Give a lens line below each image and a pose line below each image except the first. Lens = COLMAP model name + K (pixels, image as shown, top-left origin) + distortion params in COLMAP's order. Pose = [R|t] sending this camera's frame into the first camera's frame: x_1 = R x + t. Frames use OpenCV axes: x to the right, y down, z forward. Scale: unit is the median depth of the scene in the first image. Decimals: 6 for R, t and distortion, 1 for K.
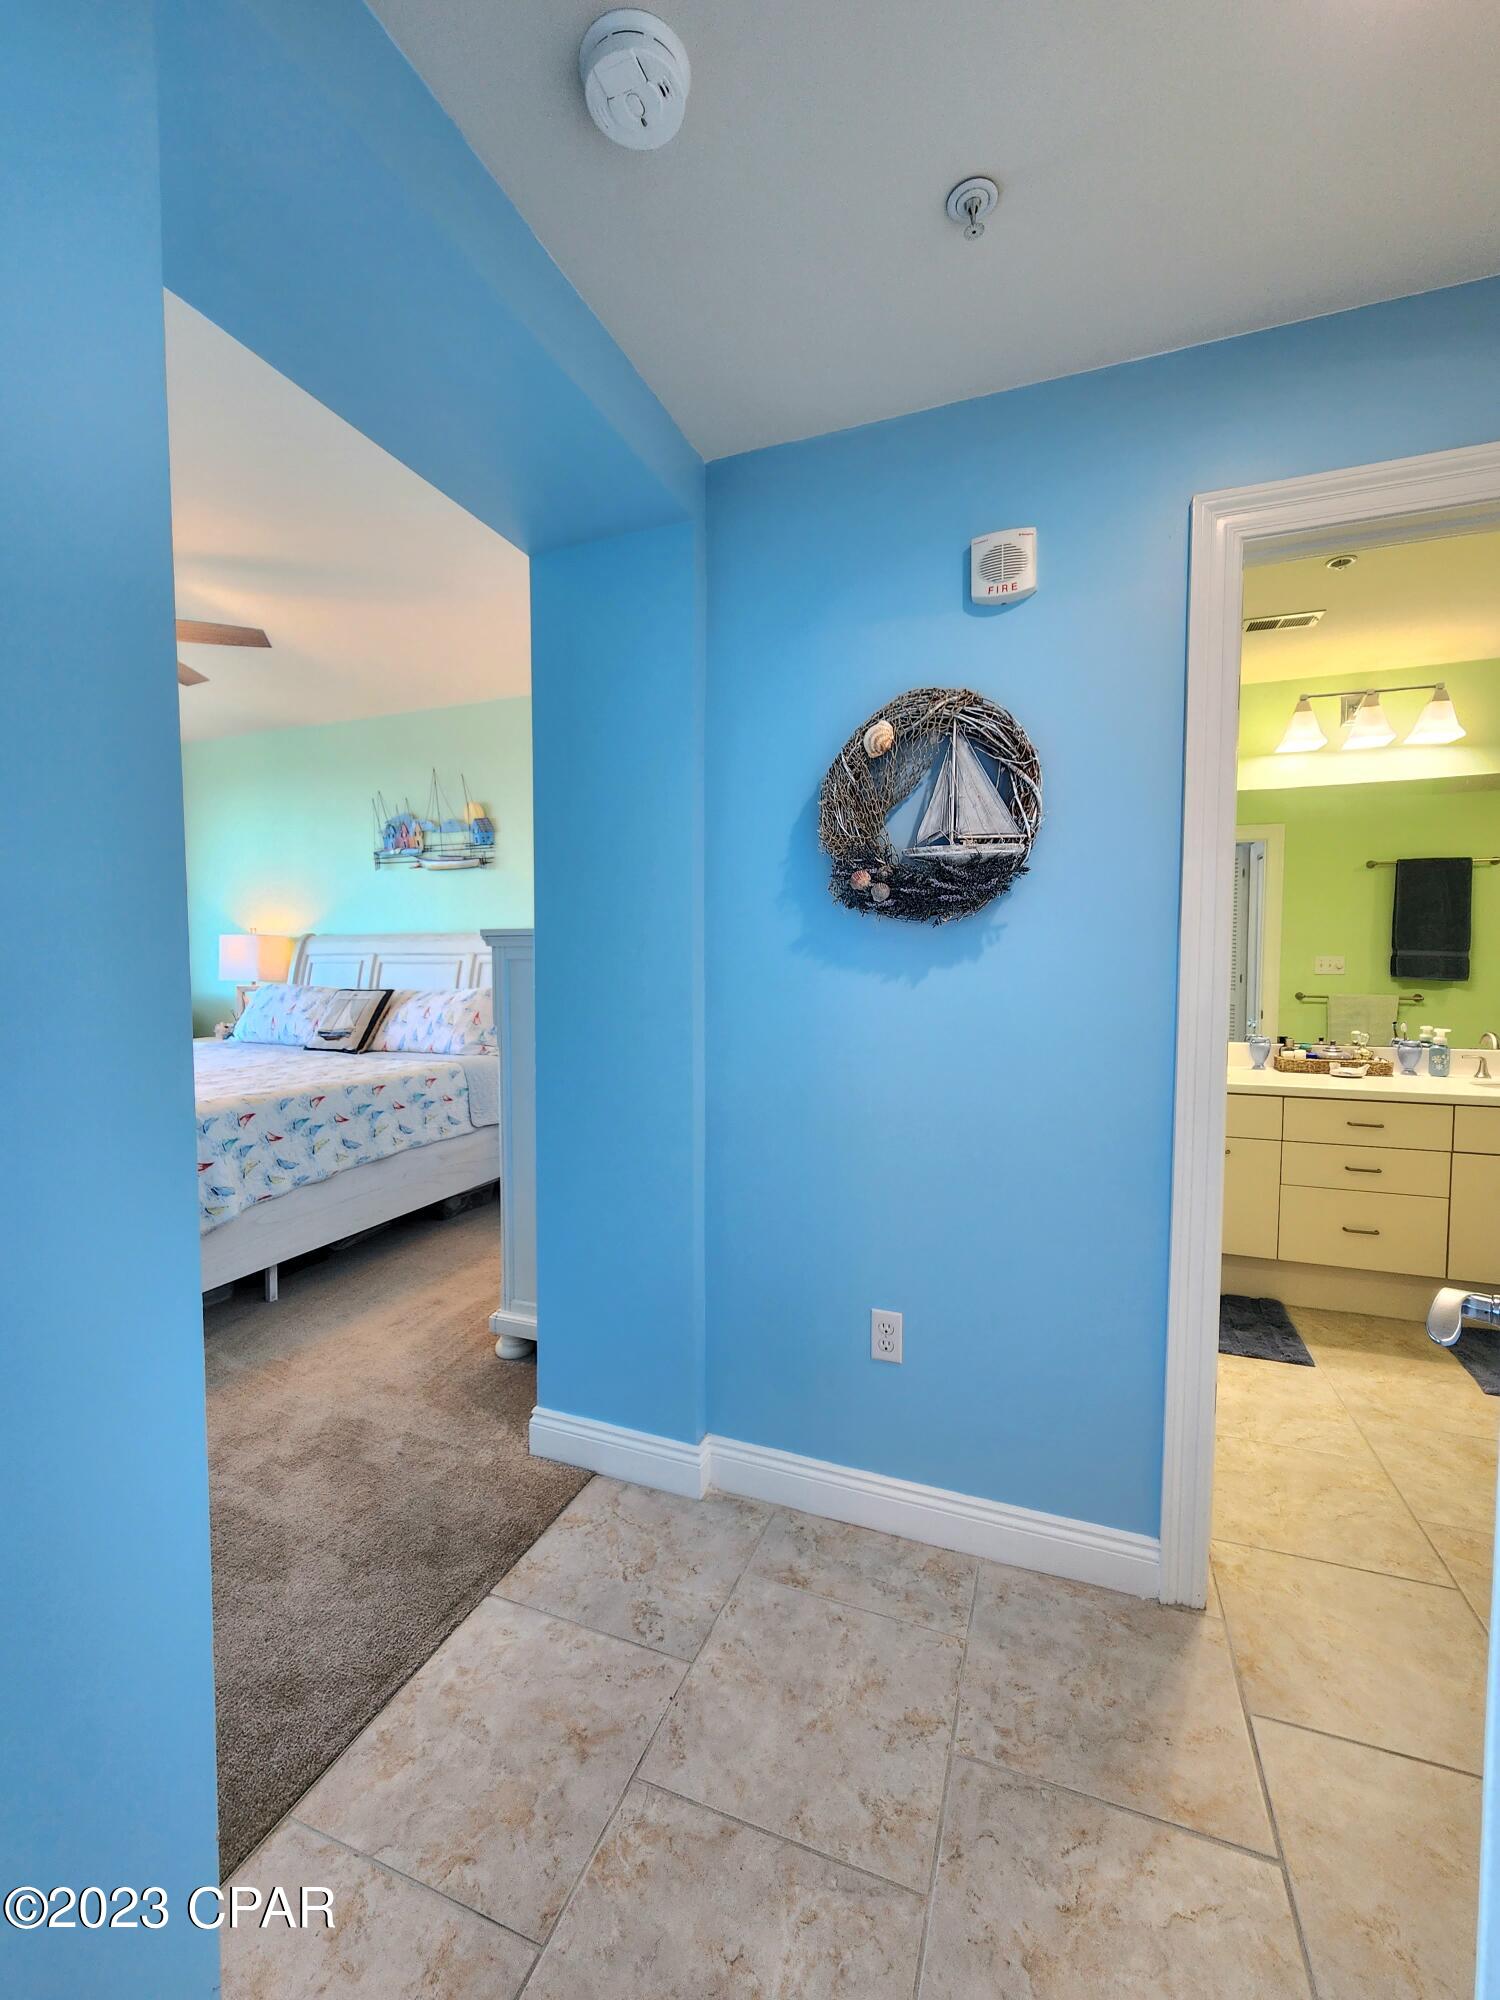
lens RADIAL K [[820.2, 0, 746.3], [0, 820.2, 1004.3], [0, 0, 1]] dist [-0.000685, 0.000024]
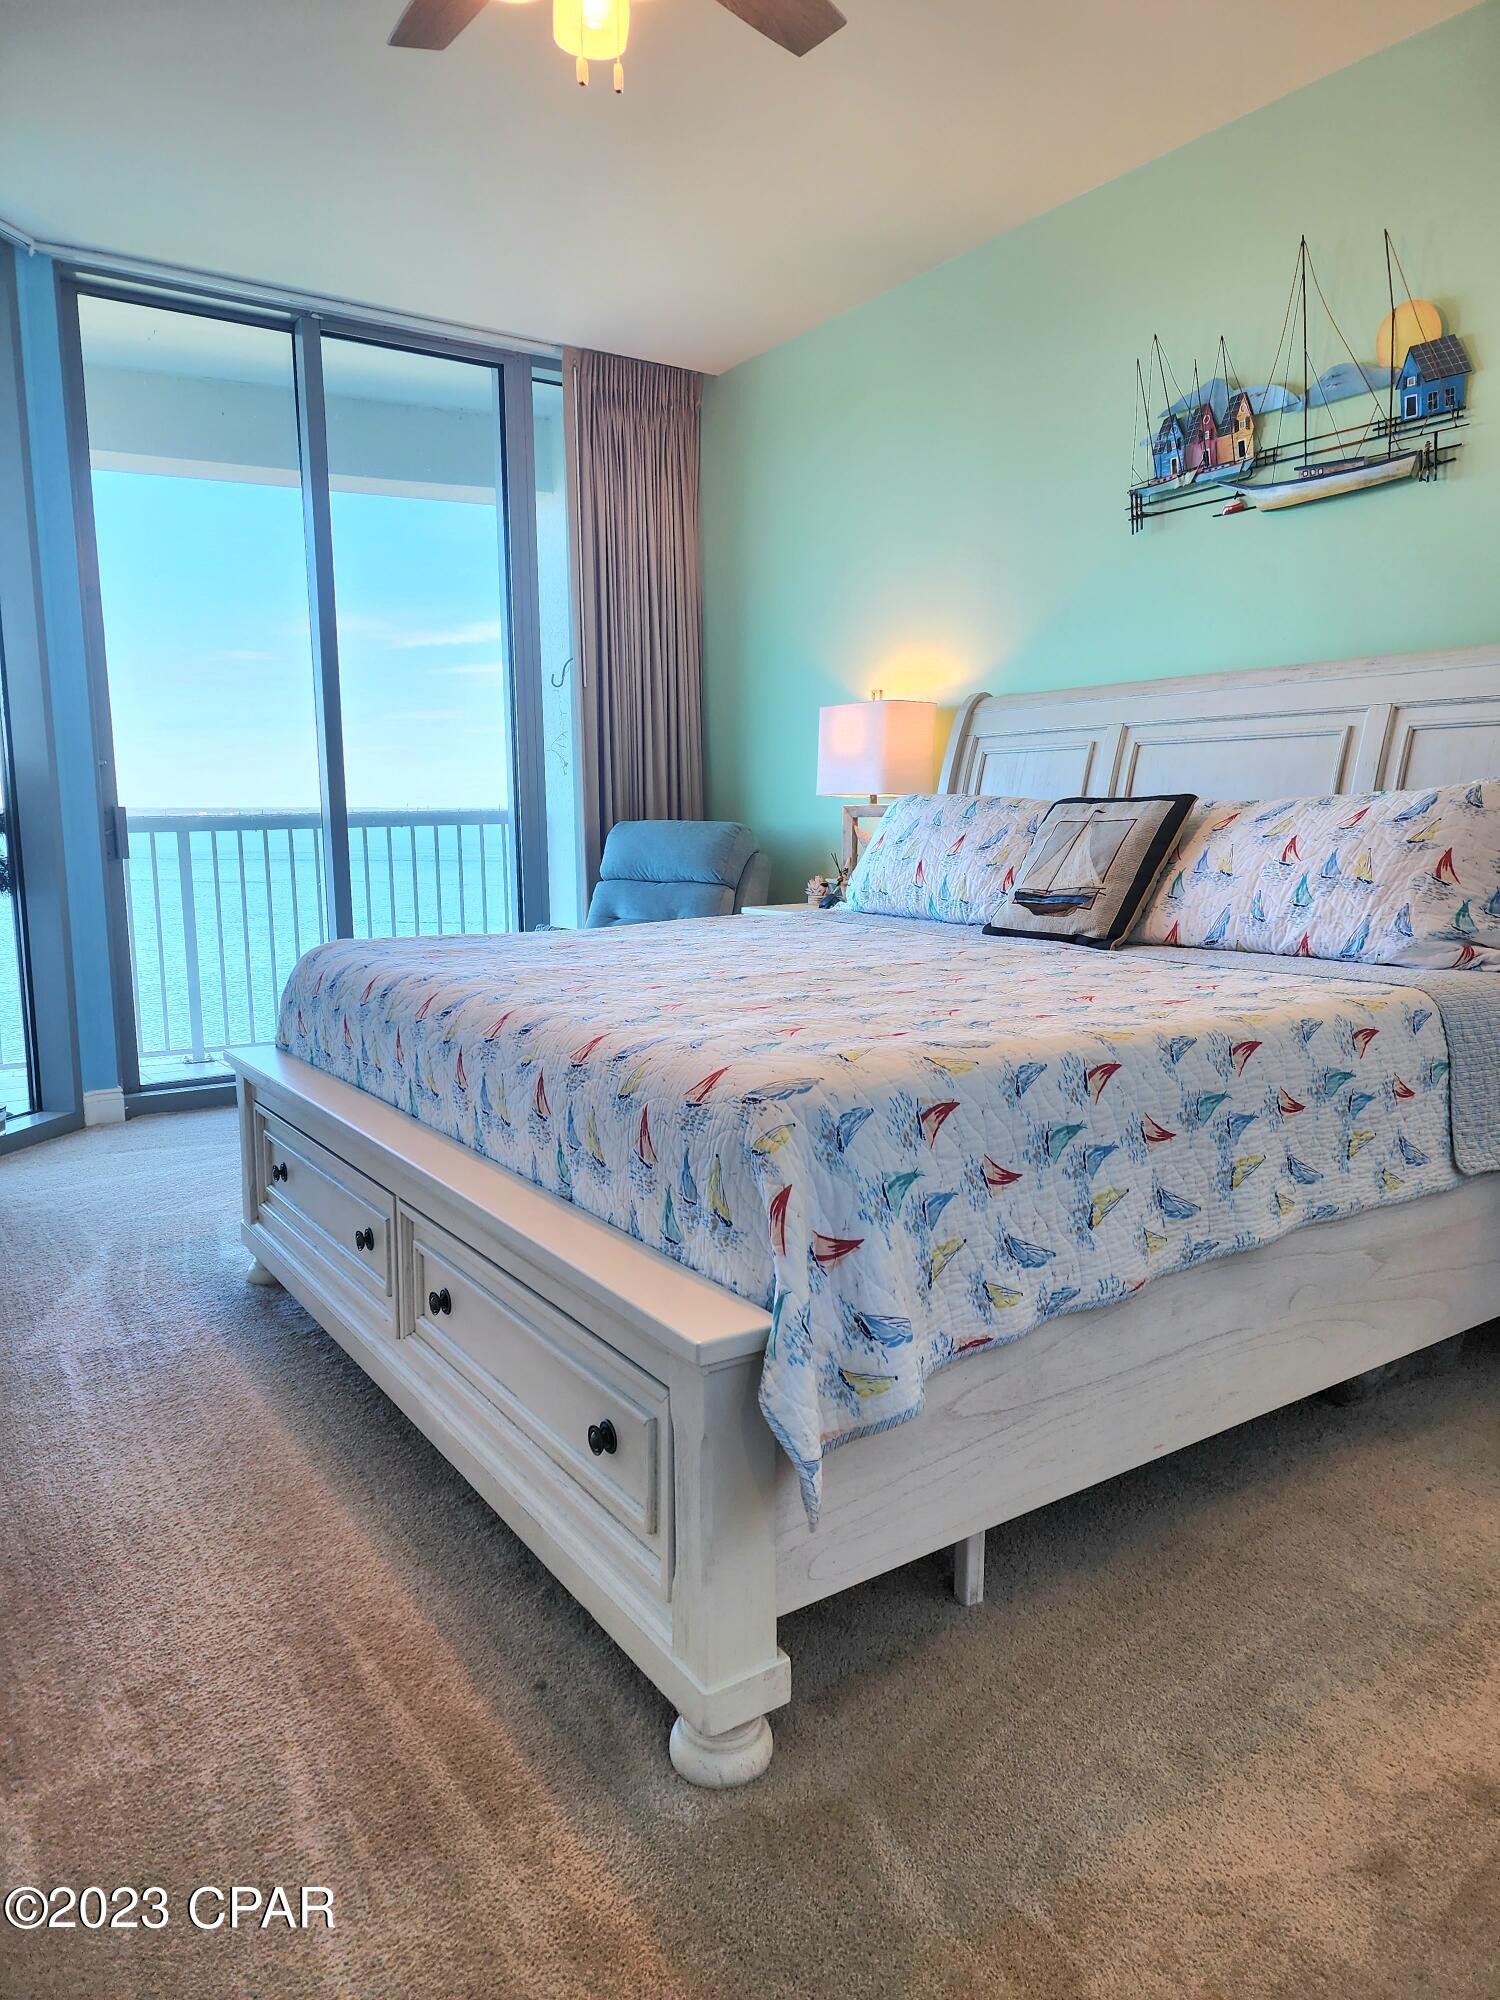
lens RADIAL K [[1338.4, 0, 750.0], [0, 1338.4, 1000.0], [0, 0, 1]] dist [0.020458, -0.001590]
pose [[0.828139, 0.074283, -0.555579, -0.245046], [-0.023831, 0.994949, 0.097507, 0.024496], [0.560016, -0.067509, 0.825727, 0.329530]]
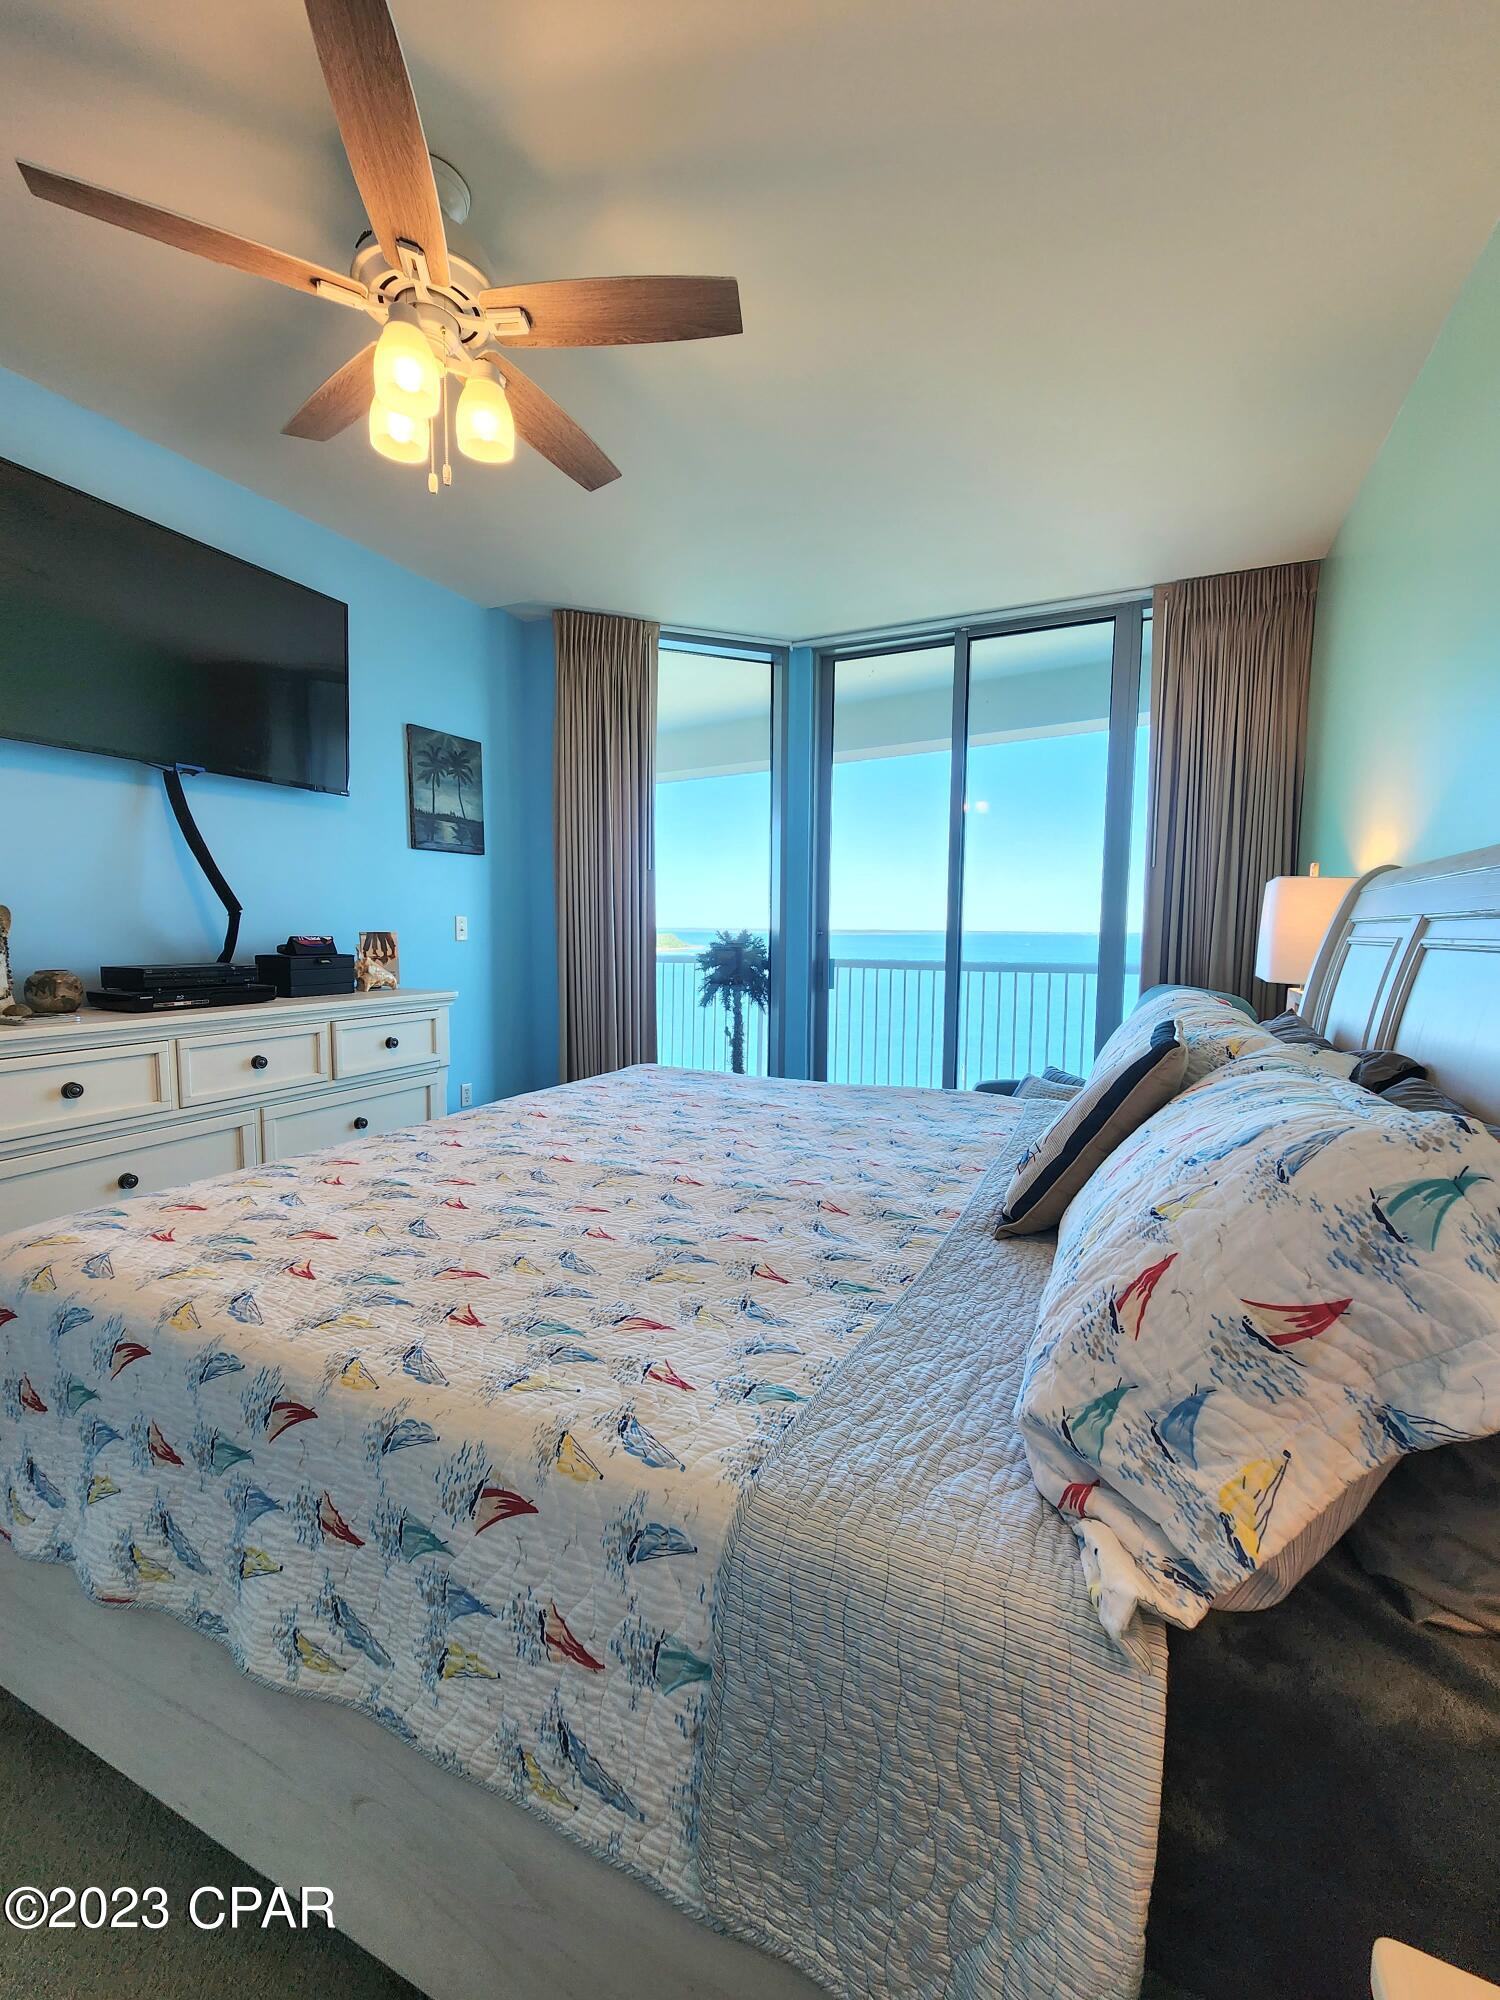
lens RADIAL K [[802.0, 0, 750.0], [0, 802.0, 1000.0], [0, 0, 1]] dist [0.008467, 0.000003]
pose [[-0.042266, 0.095181, -0.994562, -0.165218], [-0.064065, 0.993145, 0.097768, -0.052761], [0.997050, 0.067849, -0.035879, 0.919843]]
